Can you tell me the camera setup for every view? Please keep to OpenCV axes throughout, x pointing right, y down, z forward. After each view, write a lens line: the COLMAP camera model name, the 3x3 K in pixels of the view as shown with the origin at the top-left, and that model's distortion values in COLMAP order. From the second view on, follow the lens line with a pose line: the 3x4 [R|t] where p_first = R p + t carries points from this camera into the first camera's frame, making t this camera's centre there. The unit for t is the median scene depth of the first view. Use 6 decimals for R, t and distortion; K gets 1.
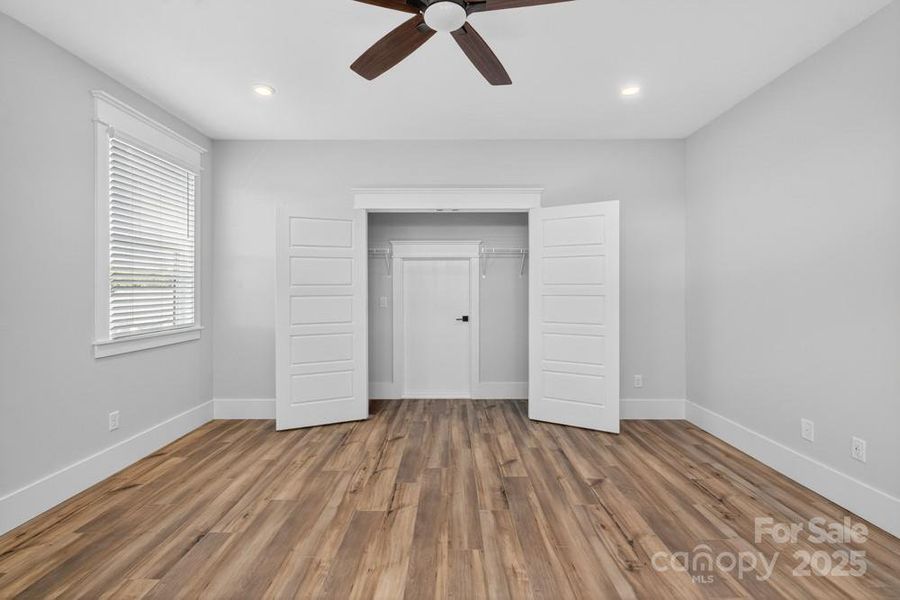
lens RADIAL K [[391.7, 0, 449.3], [0, 391.7, 294.8], [0, 0, 1]] dist [0.001875, -0.000024]
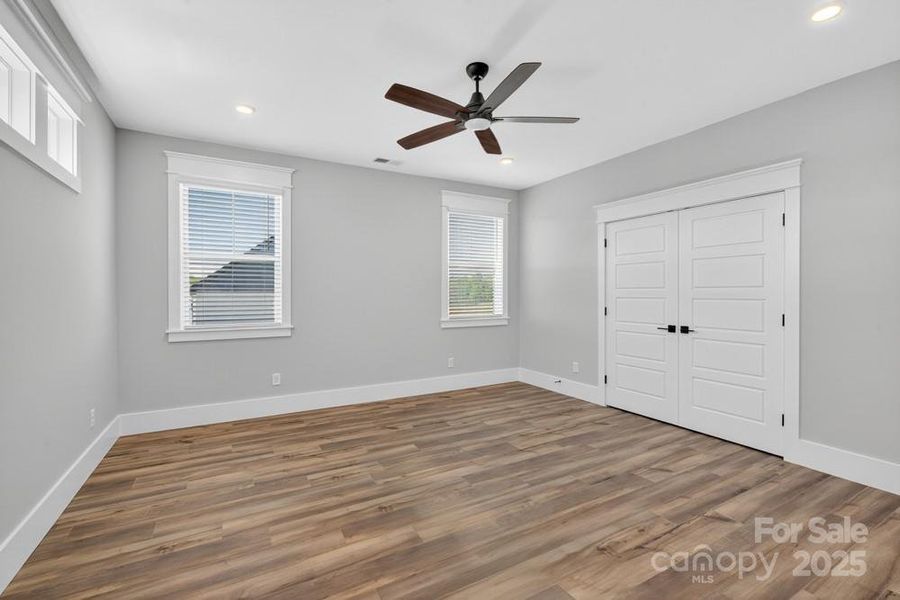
lens RADIAL K [[391.7, 0, 448.3], [0, 391.7, 297.2], [0, 0, 1]] dist [0.001875, -0.000024]
pose [[0.503502, 0.012322, -0.863906, 0.774392], [-0.010727, 0.999910, 0.008010, -0.007020], [0.863927, 0.005235, 0.503589, 0.047602]]
